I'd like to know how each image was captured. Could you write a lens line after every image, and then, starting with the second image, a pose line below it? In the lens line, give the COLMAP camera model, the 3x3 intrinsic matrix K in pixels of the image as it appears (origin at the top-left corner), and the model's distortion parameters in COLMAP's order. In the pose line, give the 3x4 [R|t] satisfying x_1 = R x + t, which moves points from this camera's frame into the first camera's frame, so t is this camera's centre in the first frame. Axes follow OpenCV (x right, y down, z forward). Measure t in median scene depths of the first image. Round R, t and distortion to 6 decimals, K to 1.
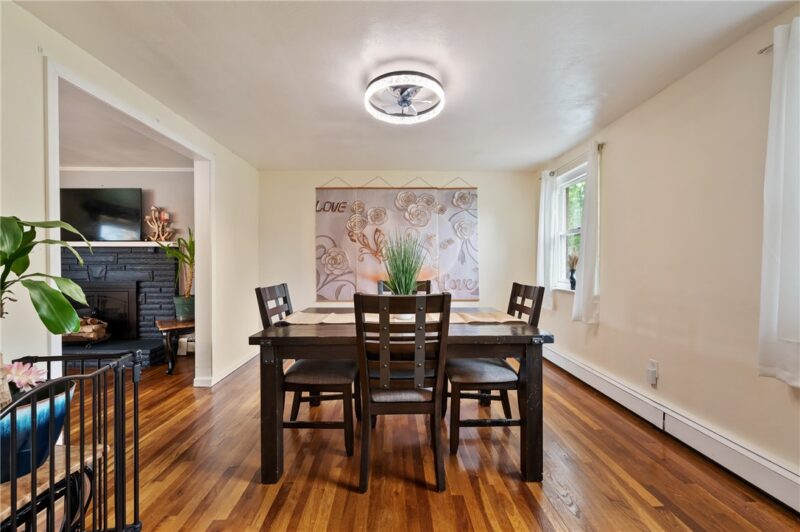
lens RADIAL K [[317.1, 0, 400.0], [0, 317.1, 266.0], [0, 0, 1]] dist [-0.001683, -0.000291]
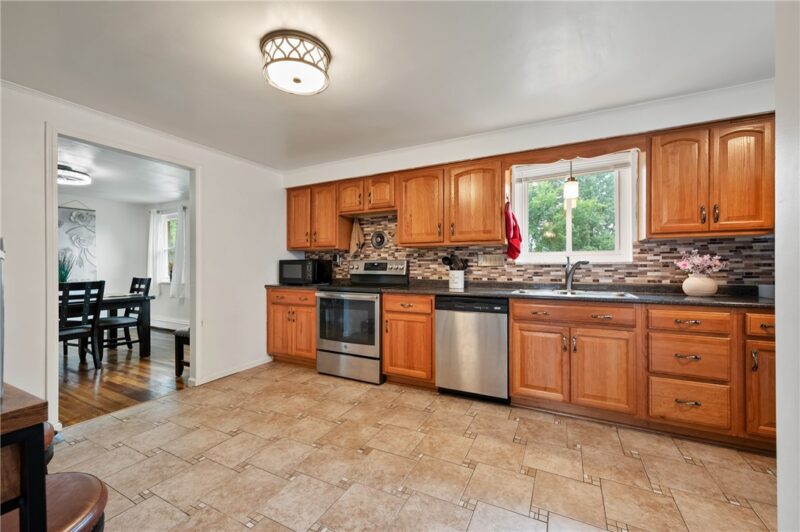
lens RADIAL K [[317.1, 0, 400.0], [0, 317.1, 266.0], [0, 0, 1]] dist [-0.001683, -0.000291]
pose [[0.471422, -0.000372, 0.881908, -0.596531], [0.005113, 0.999984, -0.002311, -0.004086], [-0.881893, 0.005599, 0.471416, -1.387927]]
